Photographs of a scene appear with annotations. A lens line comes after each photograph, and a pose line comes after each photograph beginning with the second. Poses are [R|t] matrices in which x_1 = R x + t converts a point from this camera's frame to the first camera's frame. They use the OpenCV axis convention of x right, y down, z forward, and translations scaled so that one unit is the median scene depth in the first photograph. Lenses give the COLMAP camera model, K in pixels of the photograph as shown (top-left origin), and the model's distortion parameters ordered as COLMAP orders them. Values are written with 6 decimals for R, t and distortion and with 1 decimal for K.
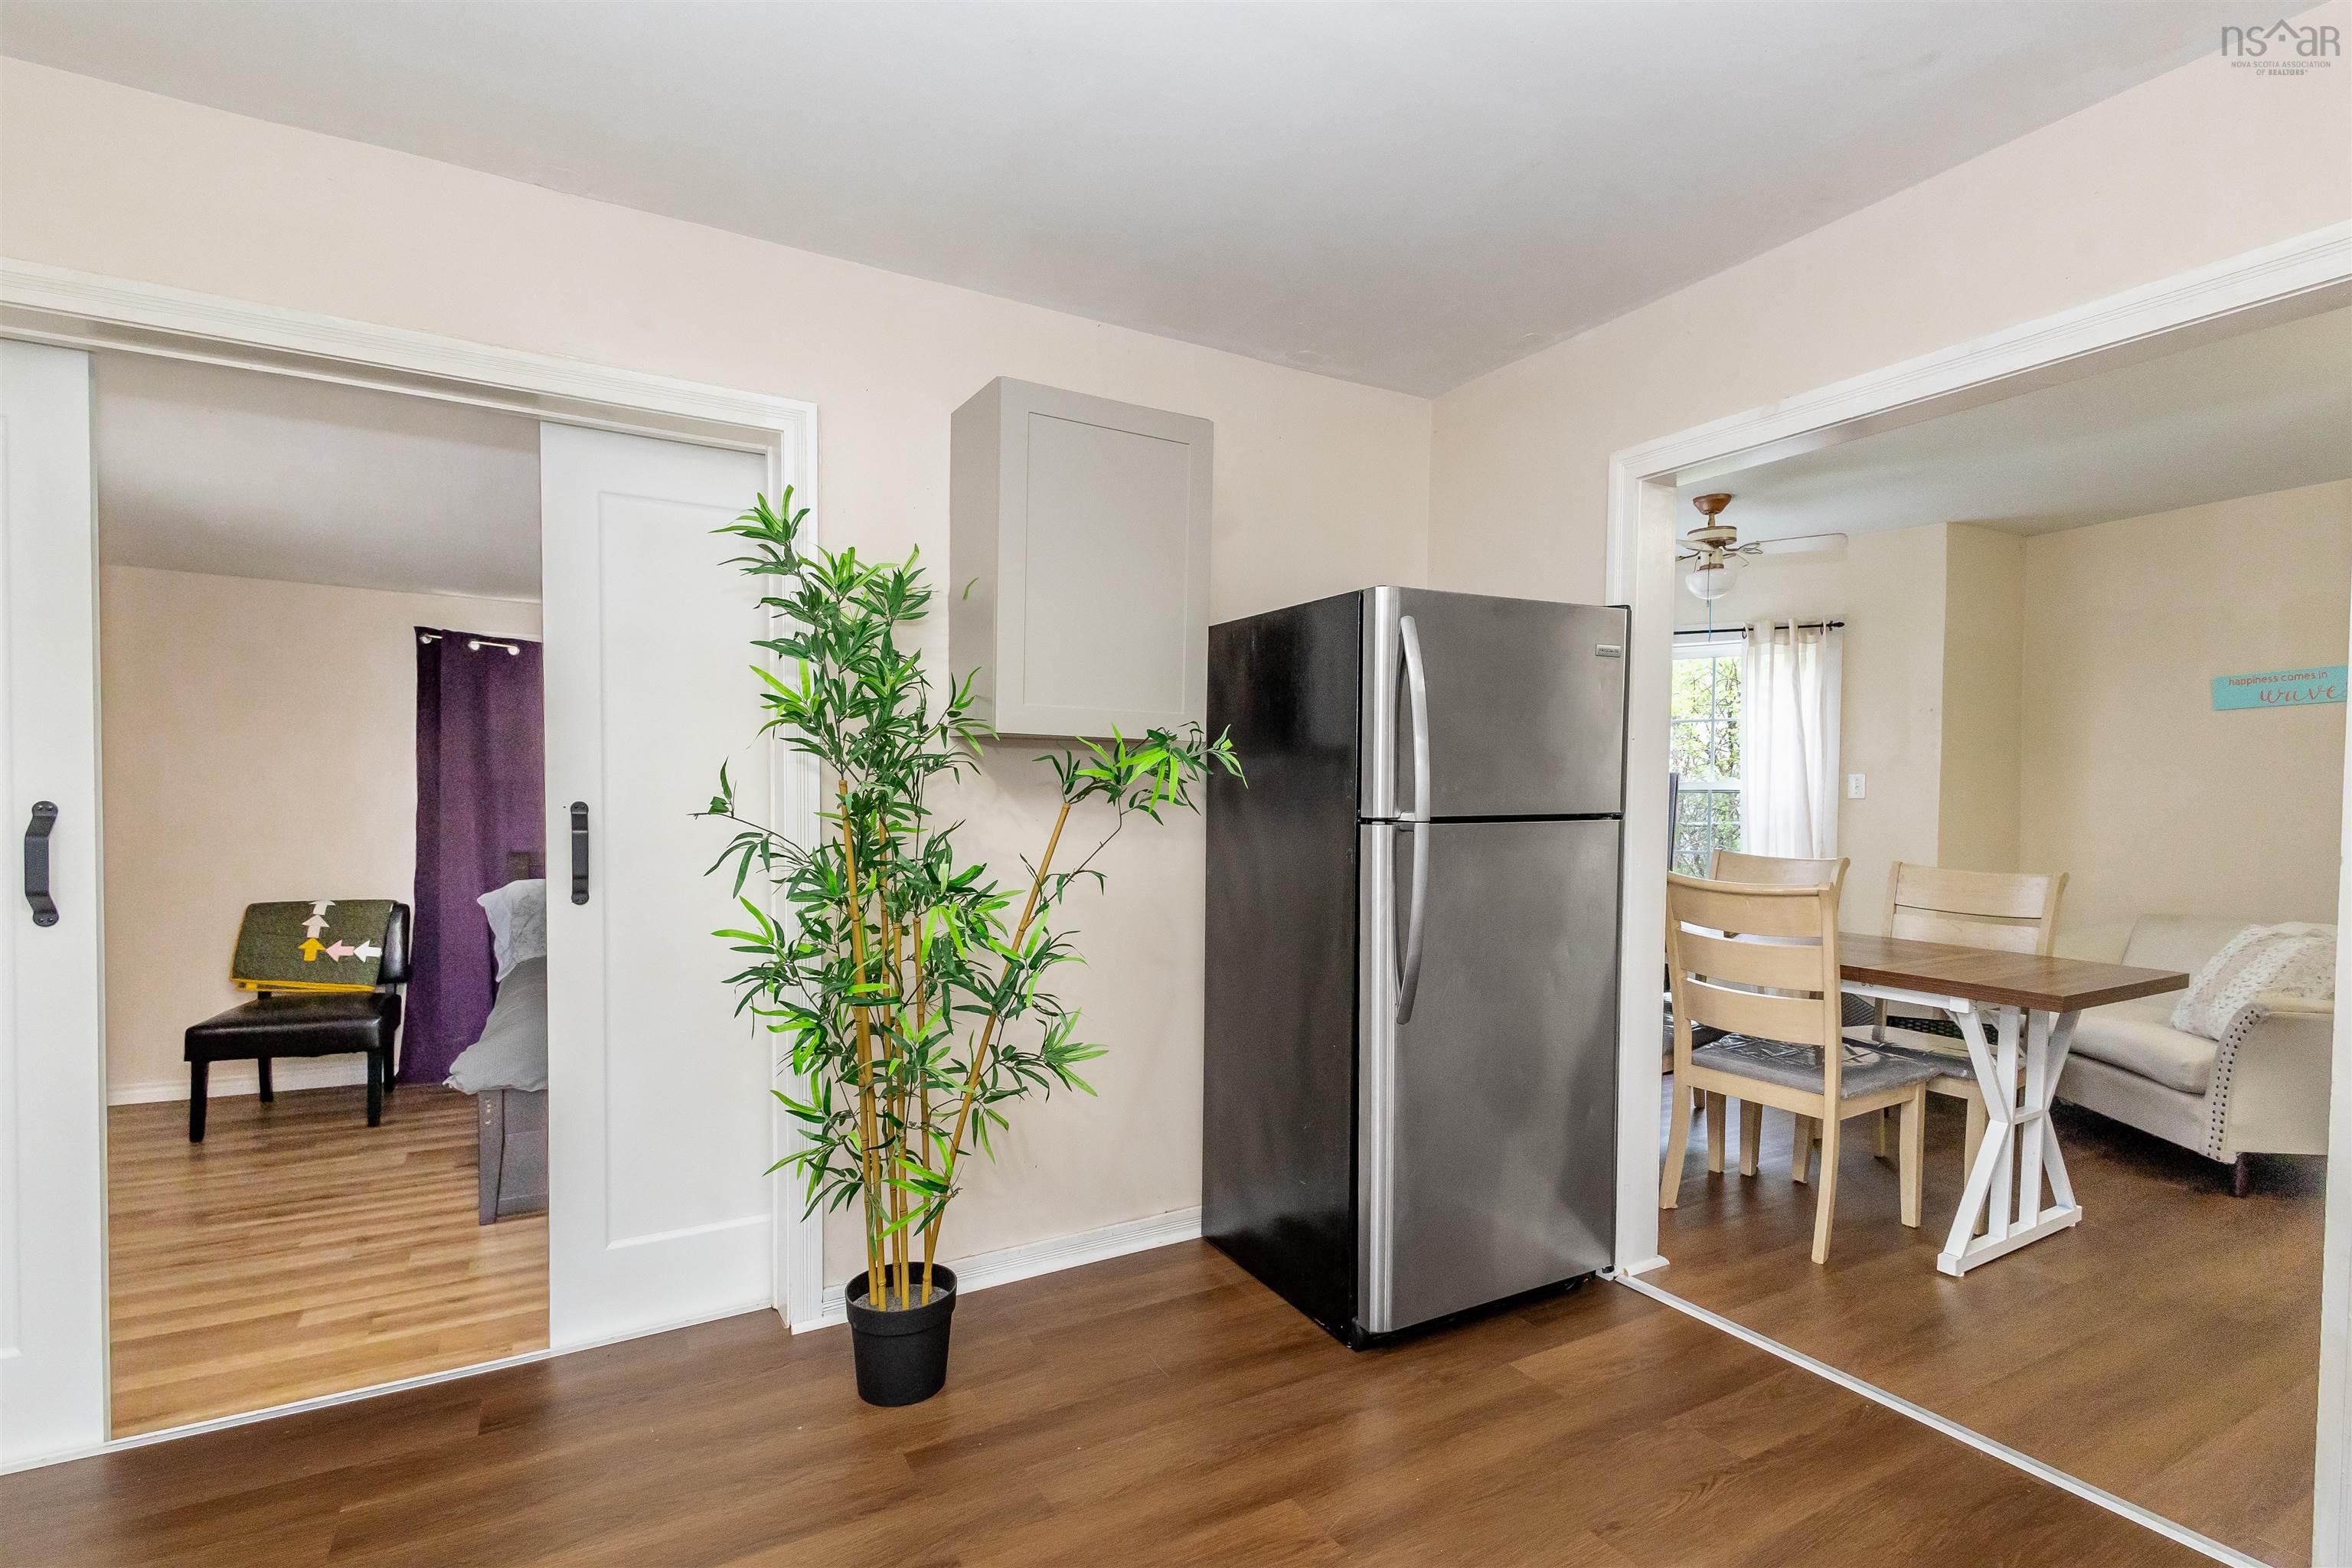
lens RADIAL K [[1019.6, 0, 1166.7], [0, 1019.6, 818.3], [0, 0, 1]] dist [0.031659, -0.030152]
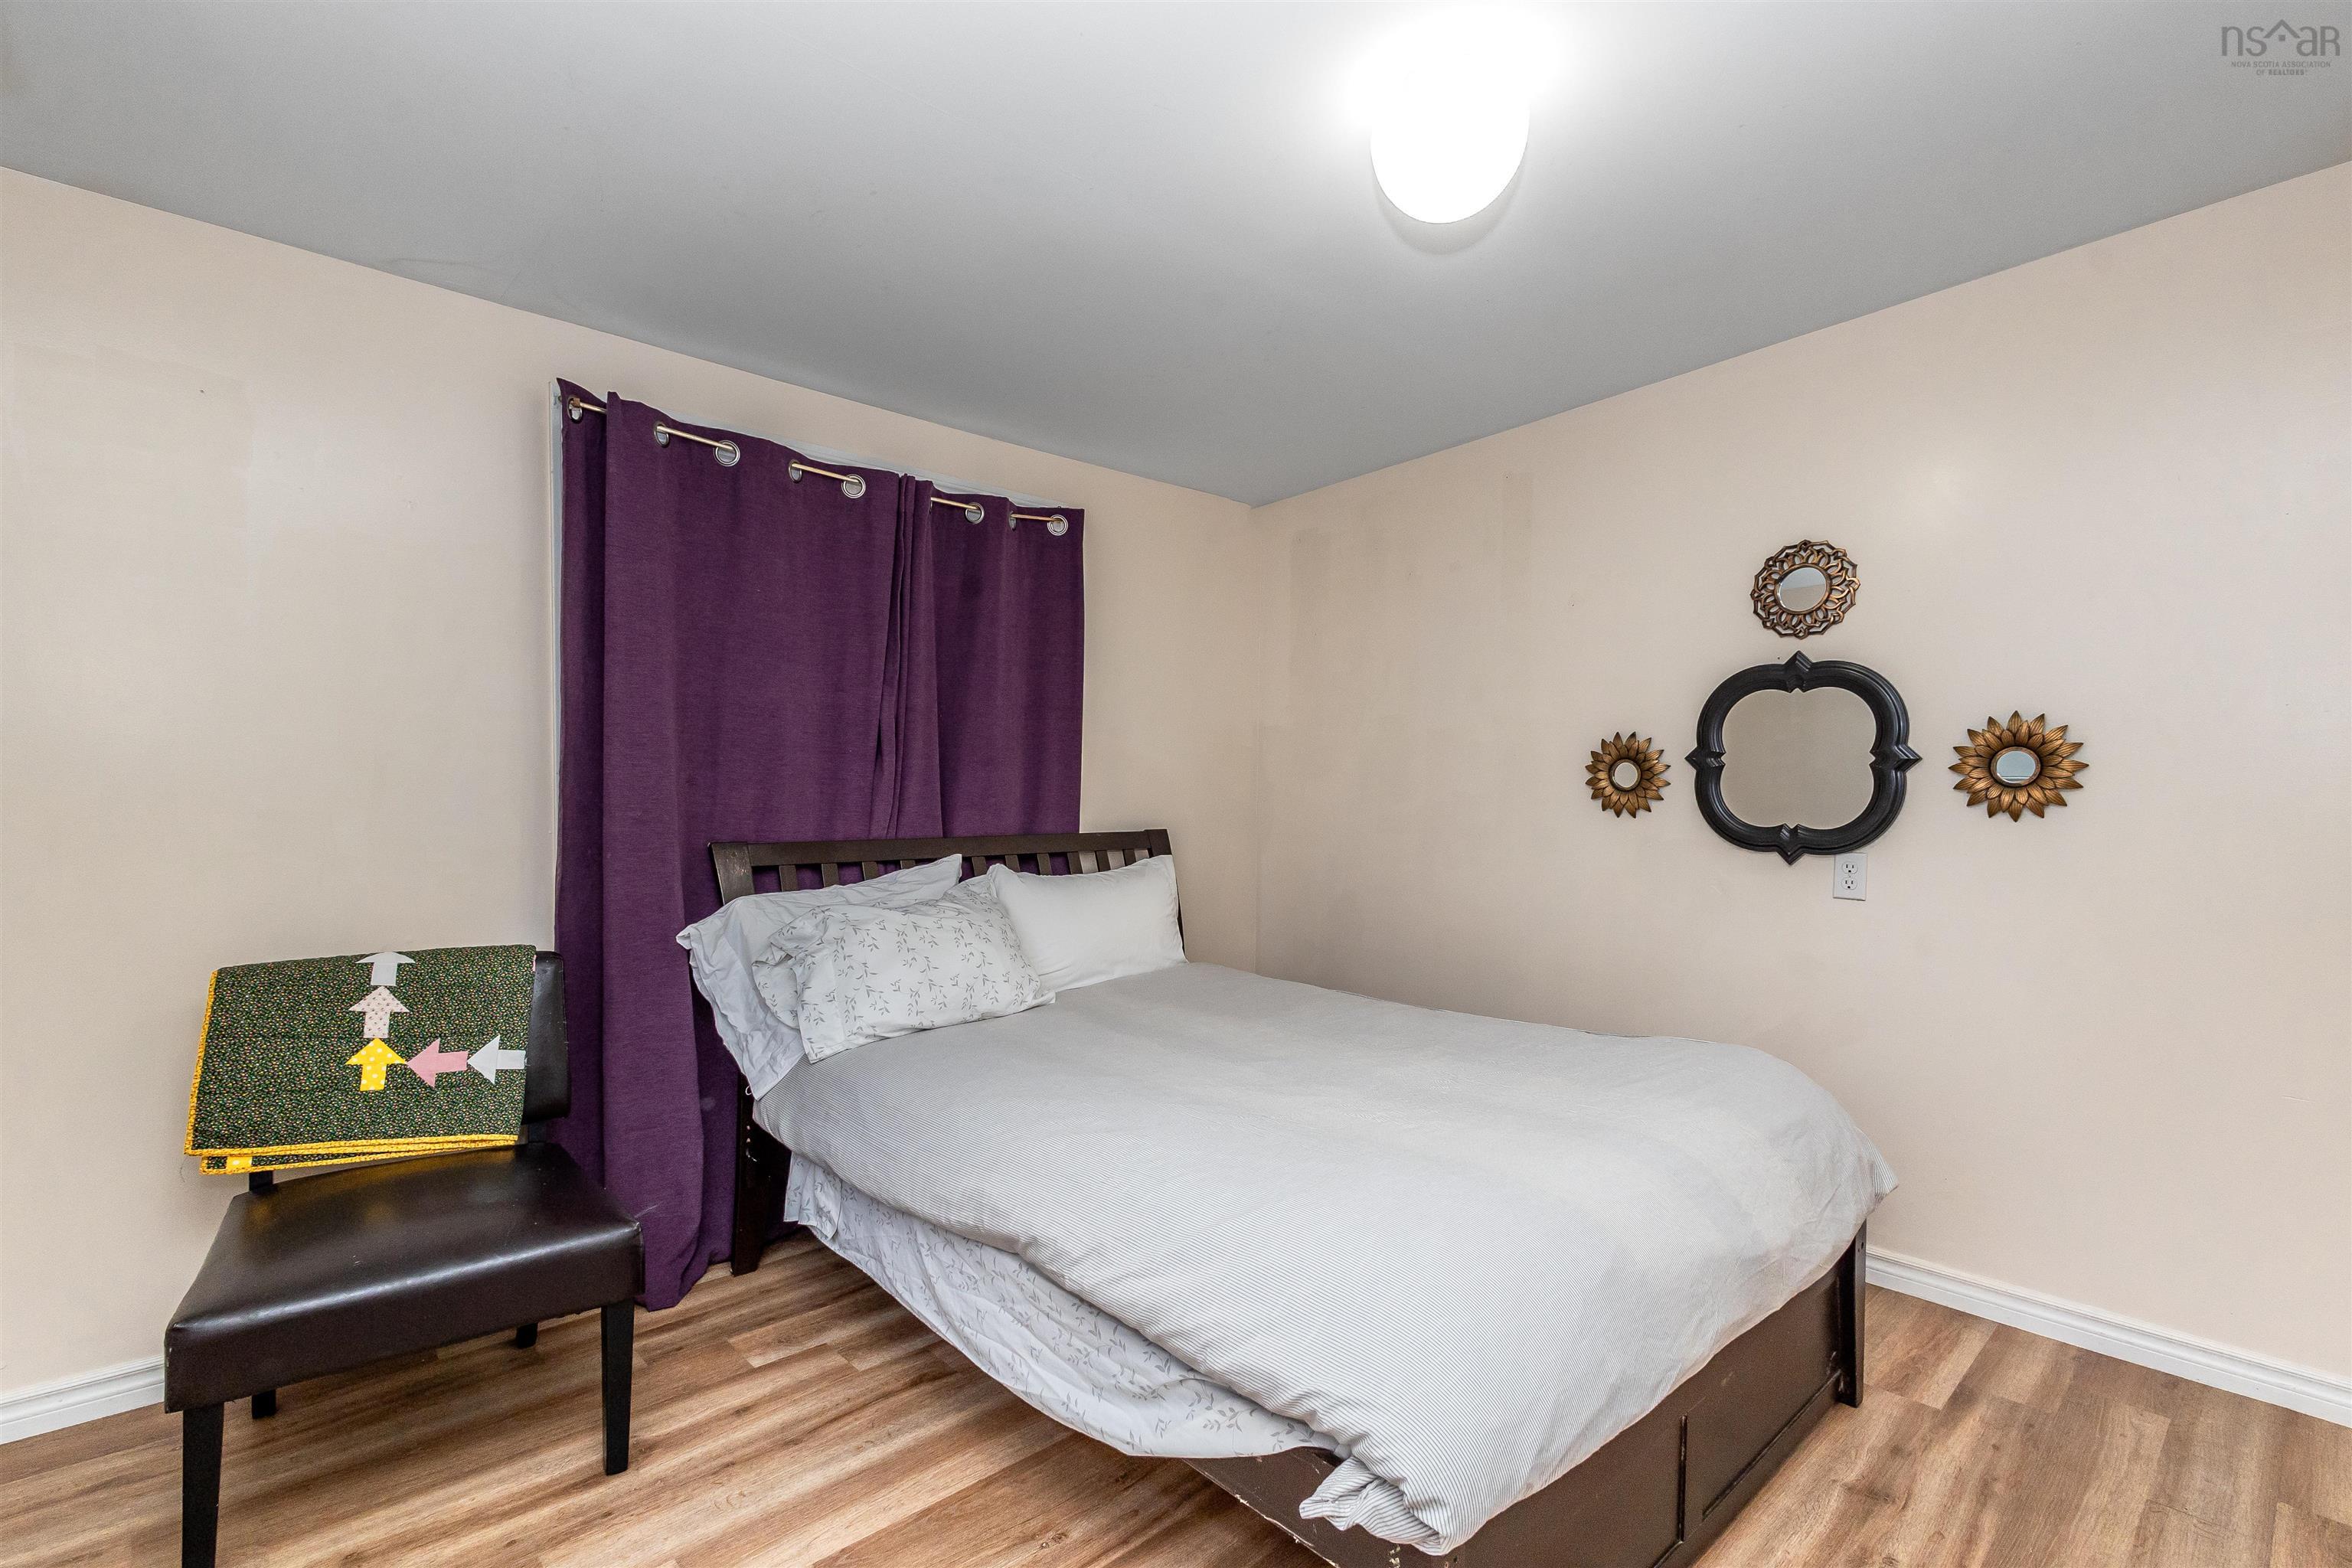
lens RADIAL K [[1019.6, 0, 1166.7], [0, 1019.6, 818.3], [0, 0, 1]] dist [0.031659, -0.030152]
pose [[0.978506, -0.010455, 0.205952, -0.579216], [0.007131, 0.999832, 0.016875, 0.014909], [-0.206094, -0.015043, 0.978417, 0.486336]]
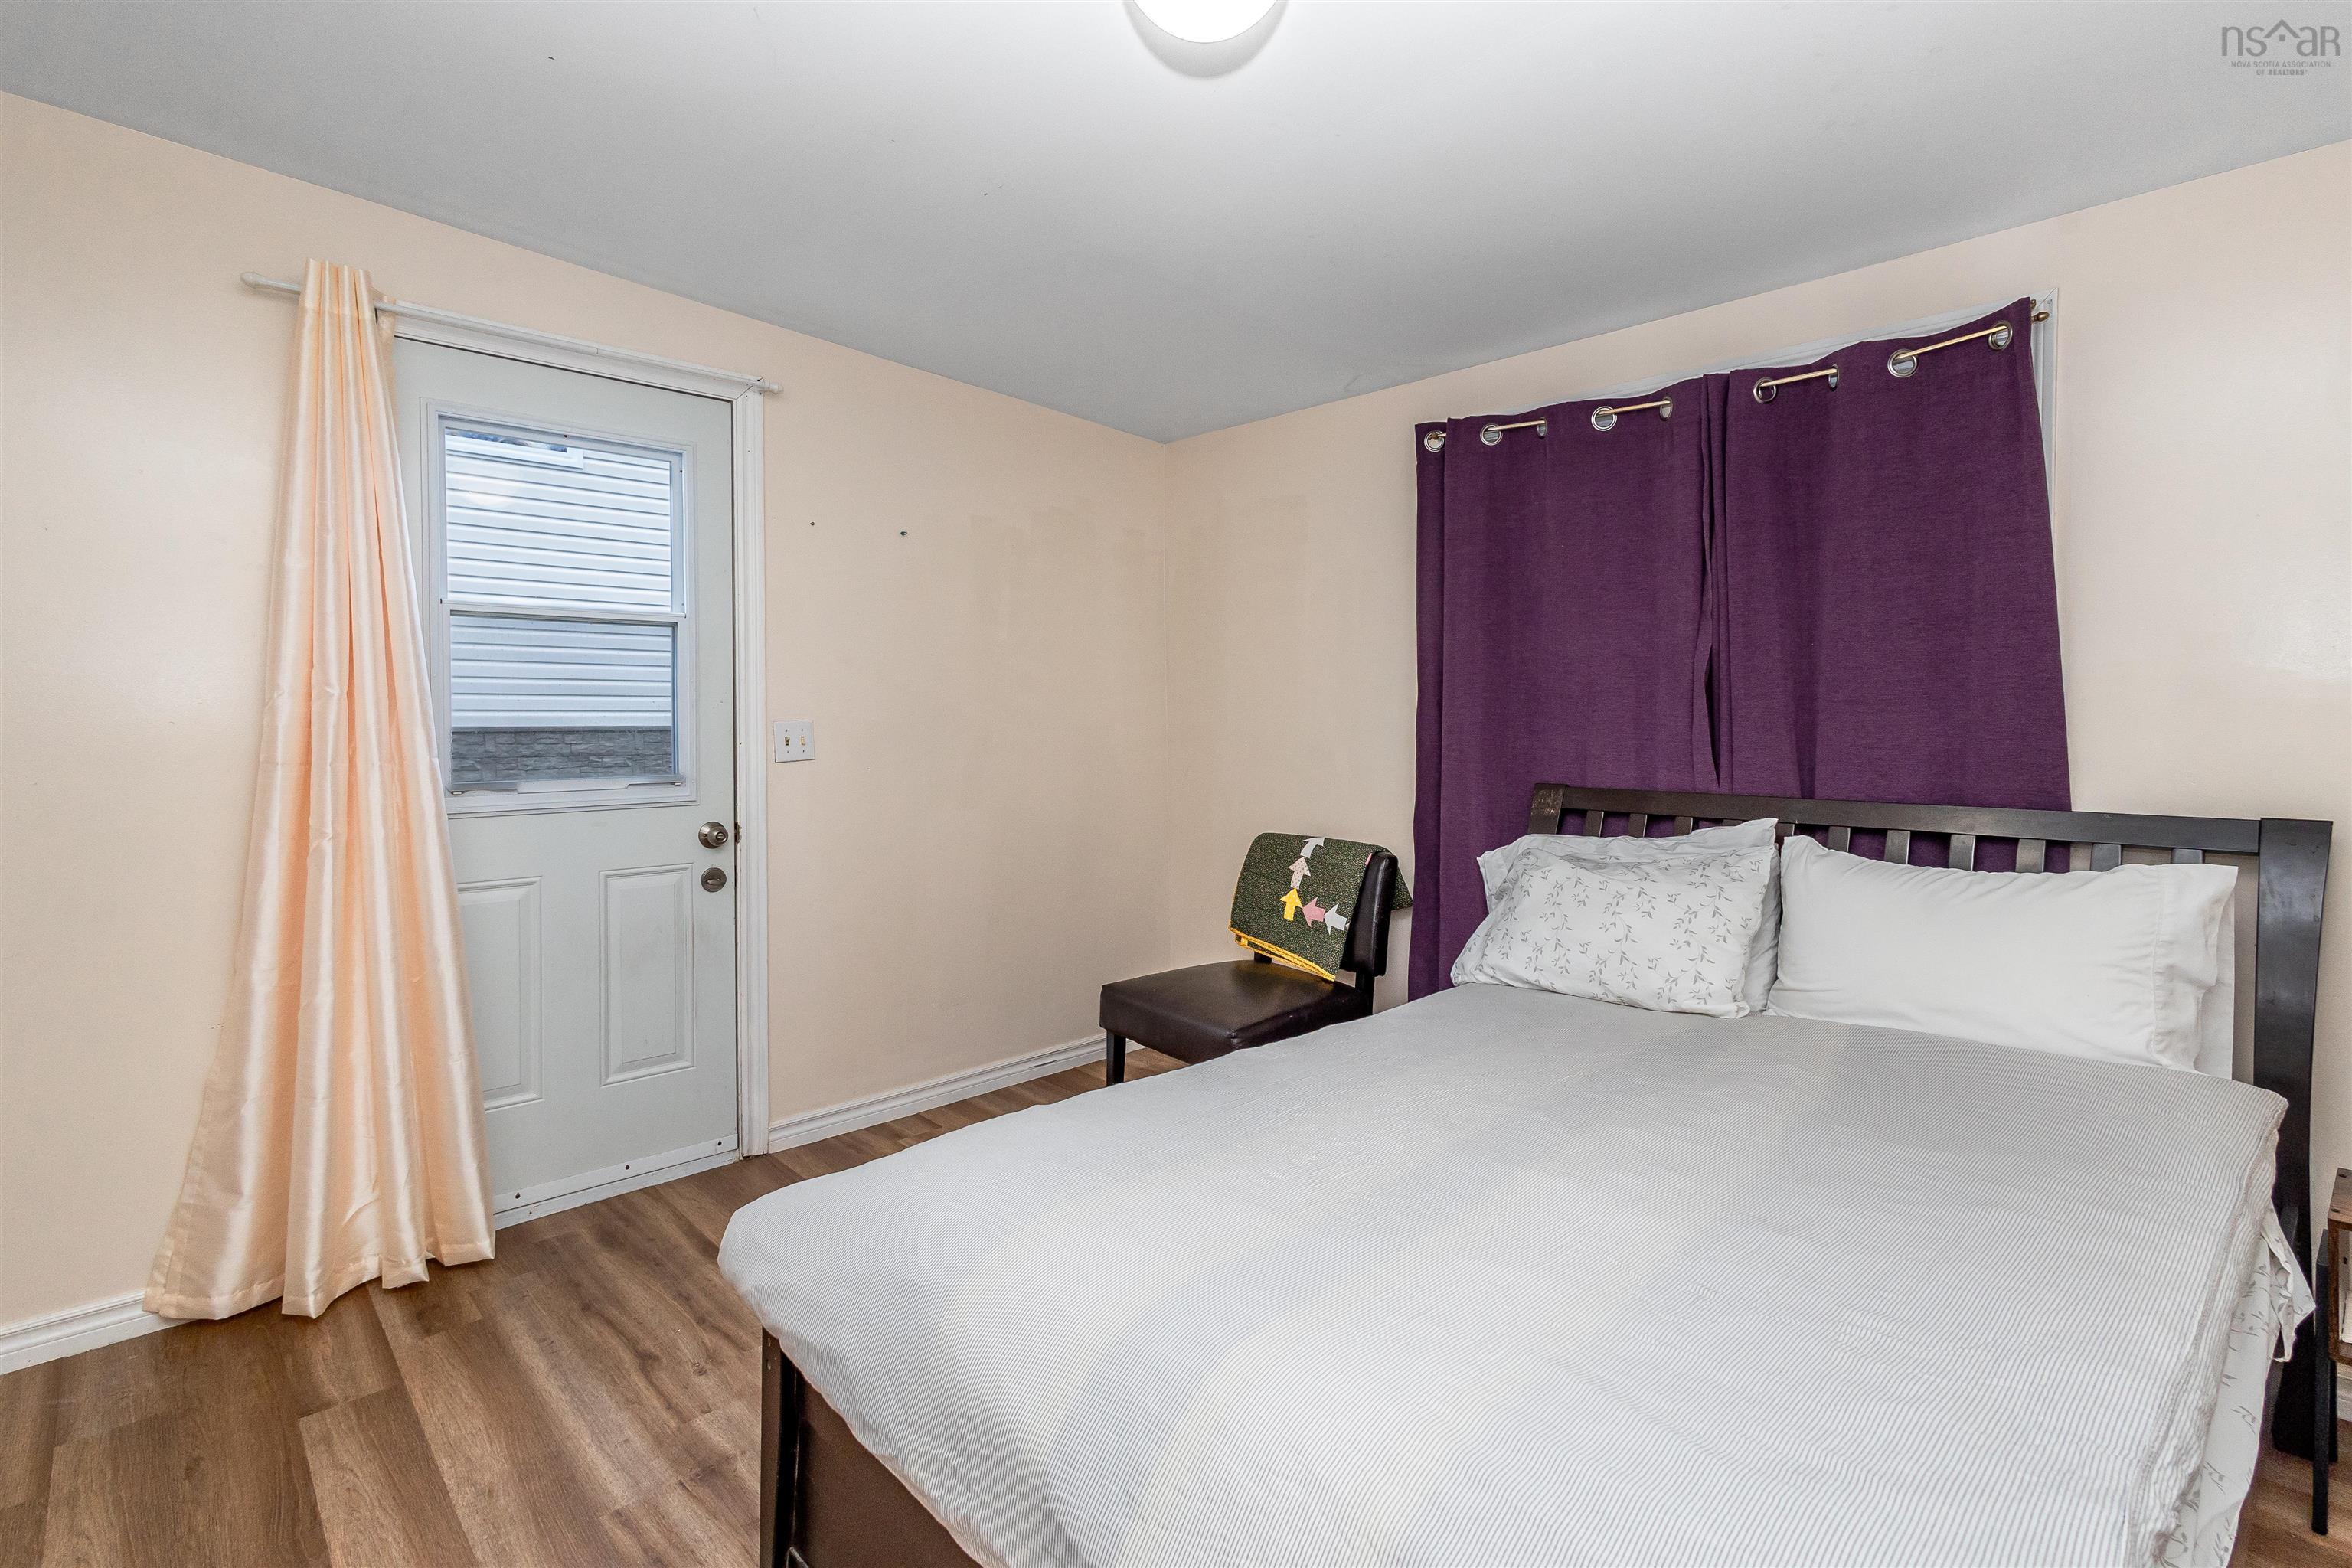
lens RADIAL K [[1116.3, 0, 1177.0], [0, 1116.3, 710.6], [0, 0, 1]] dist [0.002633, 0.000345]
pose [[0.237647, -0.016904, -0.971204, -0.090716], [-0.015076, 0.999664, -0.021089, 0.009809], [0.971235, 0.019653, 0.237312, 0.725808]]
